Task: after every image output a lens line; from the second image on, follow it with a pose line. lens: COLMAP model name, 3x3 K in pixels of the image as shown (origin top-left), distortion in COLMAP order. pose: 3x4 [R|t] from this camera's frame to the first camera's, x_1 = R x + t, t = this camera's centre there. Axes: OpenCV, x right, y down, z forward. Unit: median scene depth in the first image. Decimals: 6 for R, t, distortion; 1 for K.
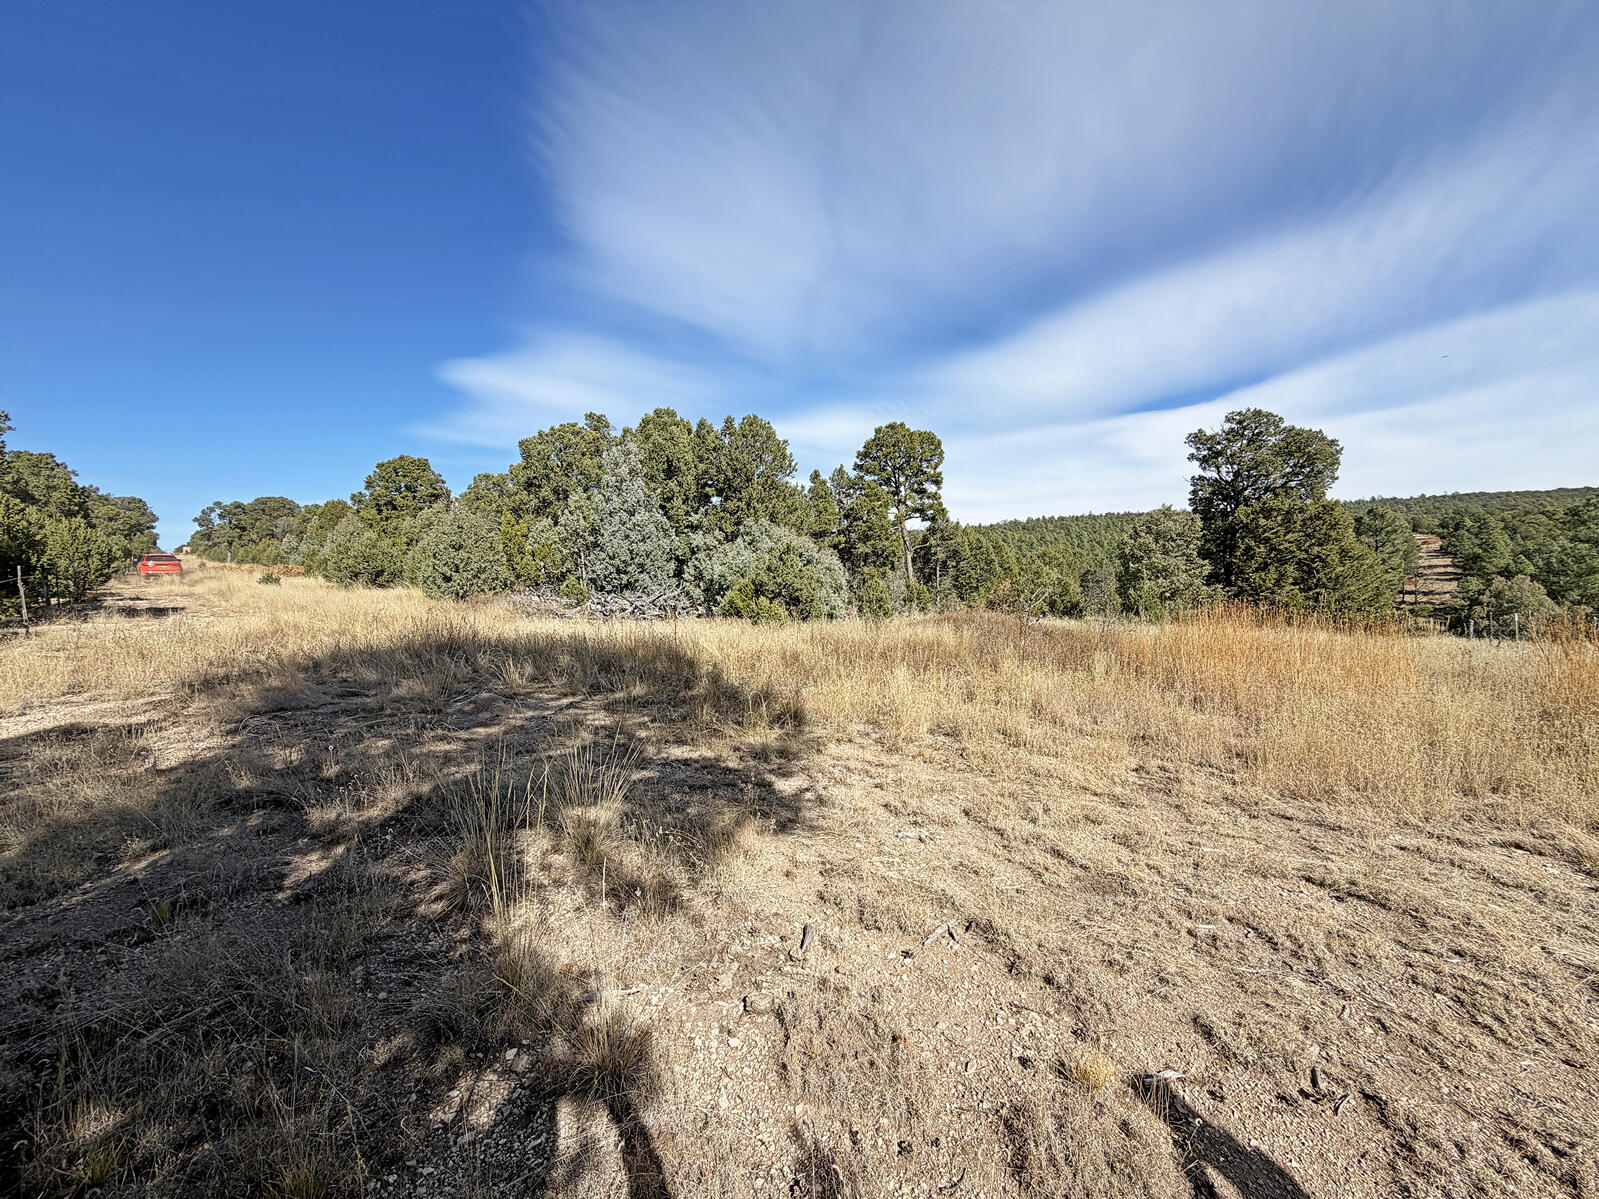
lens RADIAL K [[630.2, 0, 796.8], [0, 630.2, 600.4], [0, 0, 1]] dist [-0.001233, 0.000134]
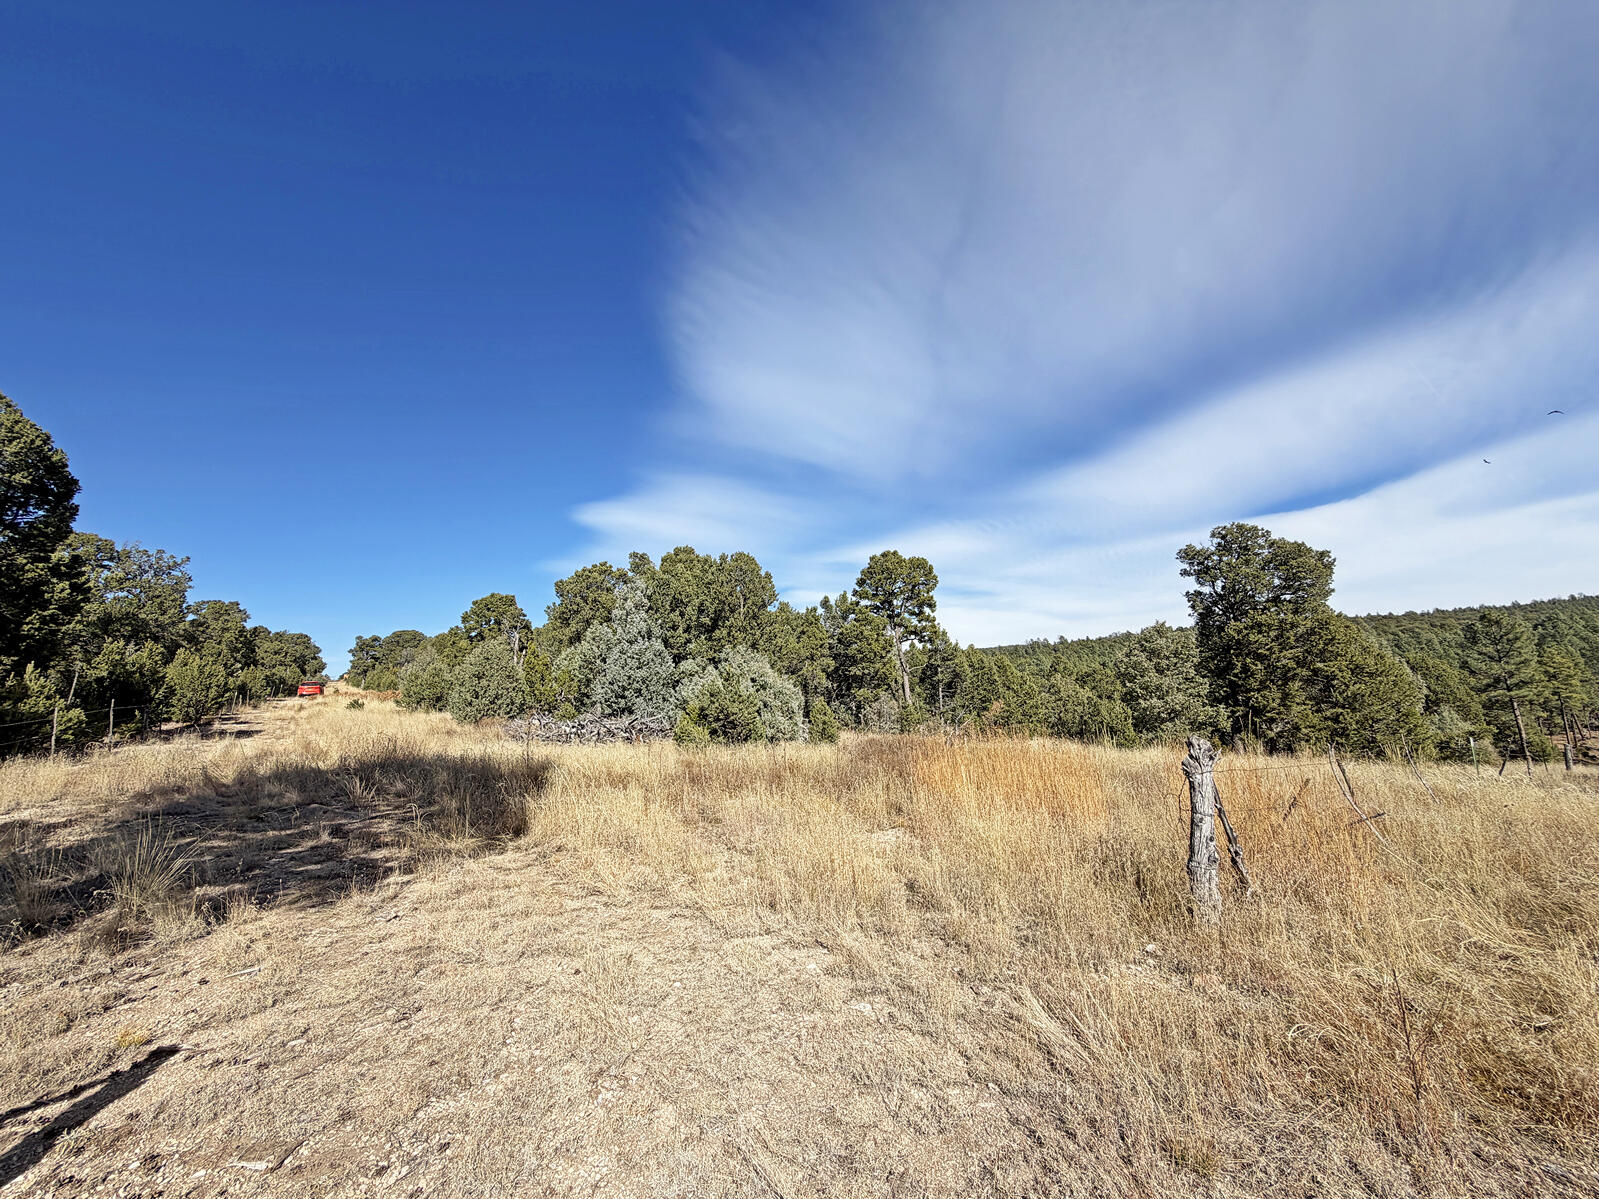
lens RADIAL K [[630.2, 0, 796.8], [0, 630.2, 600.4], [0, 0, 1]] dist [-0.001233, 0.000134]
pose [[0.987035, -0.032687, -0.157143, 0.211396], [0.002826, 0.982432, -0.186602, -0.004597], [0.160482, 0.183738, 0.969786, -0.044159]]
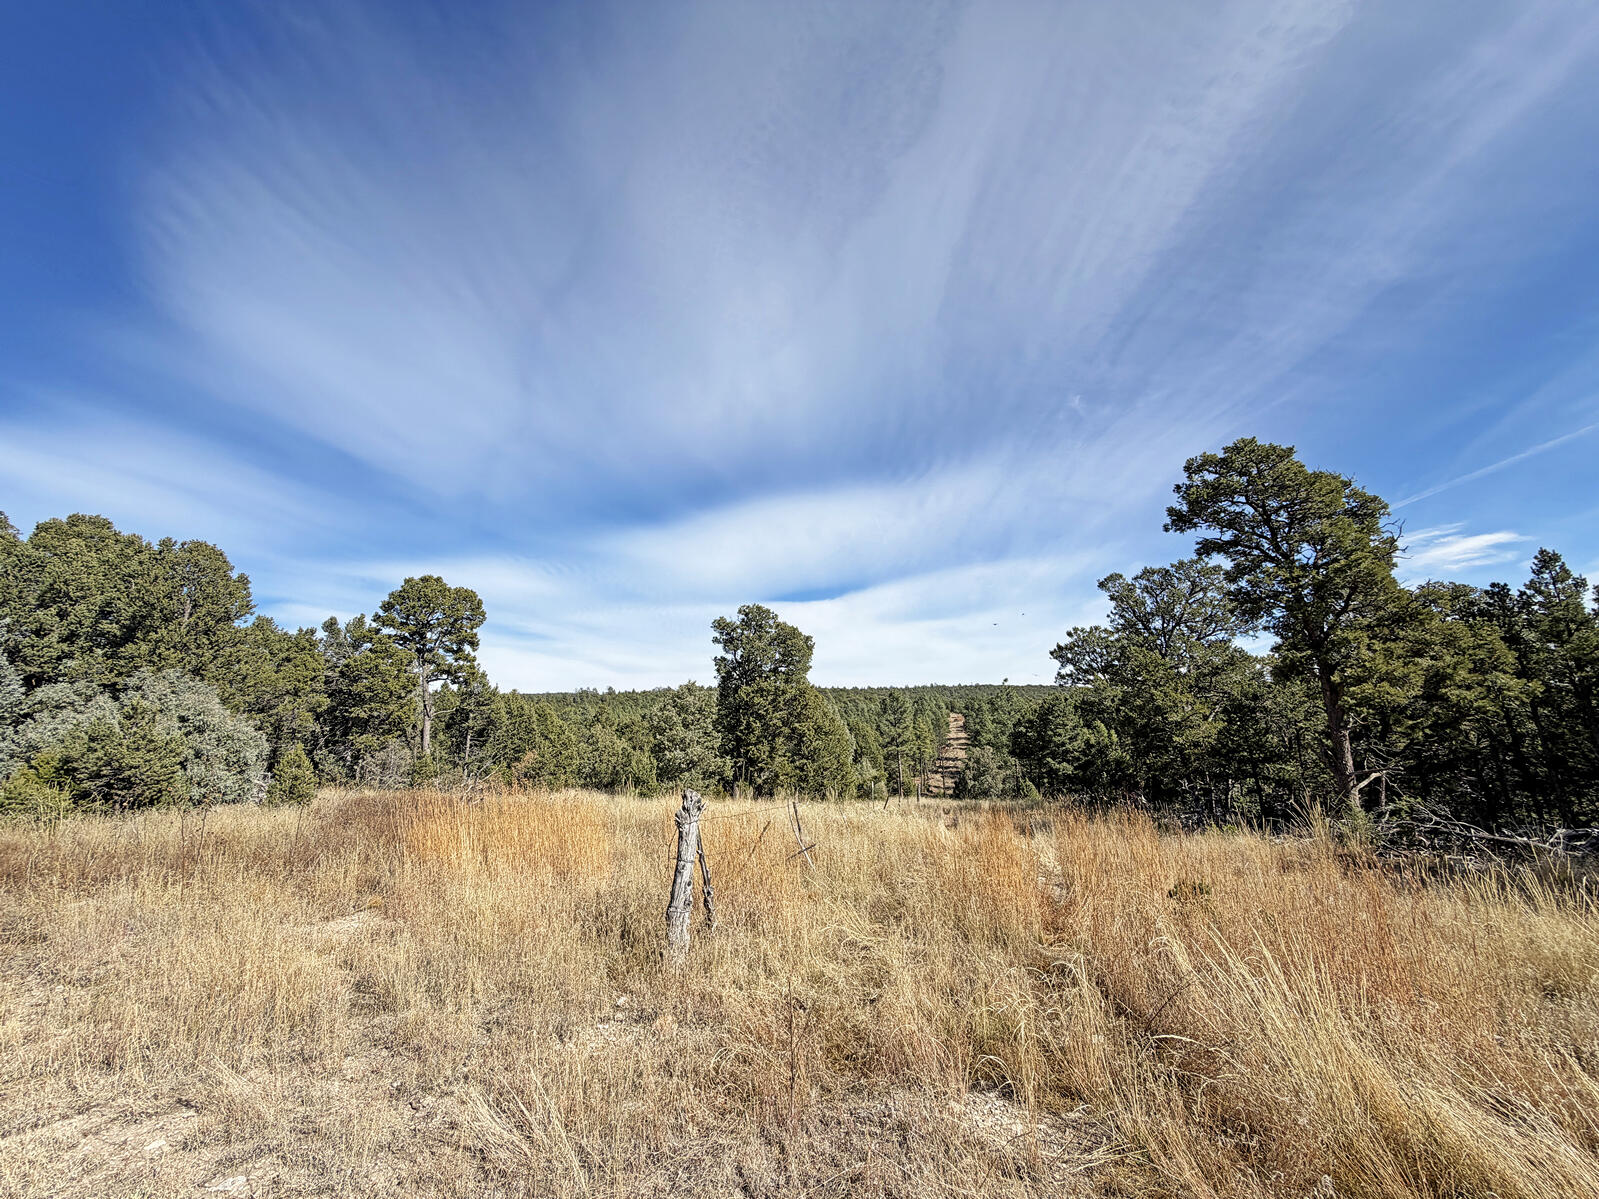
lens RADIAL K [[630.2, 0, 796.8], [0, 630.2, 600.4], [0, 0, 1]] dist [-0.001233, 0.000134]
pose [[0.865344, 0.117846, 0.487126, 0.220638], [0.011801, 0.966901, -0.254879, -0.006663], [-0.501039, 0.226307, 0.835311, -0.042418]]
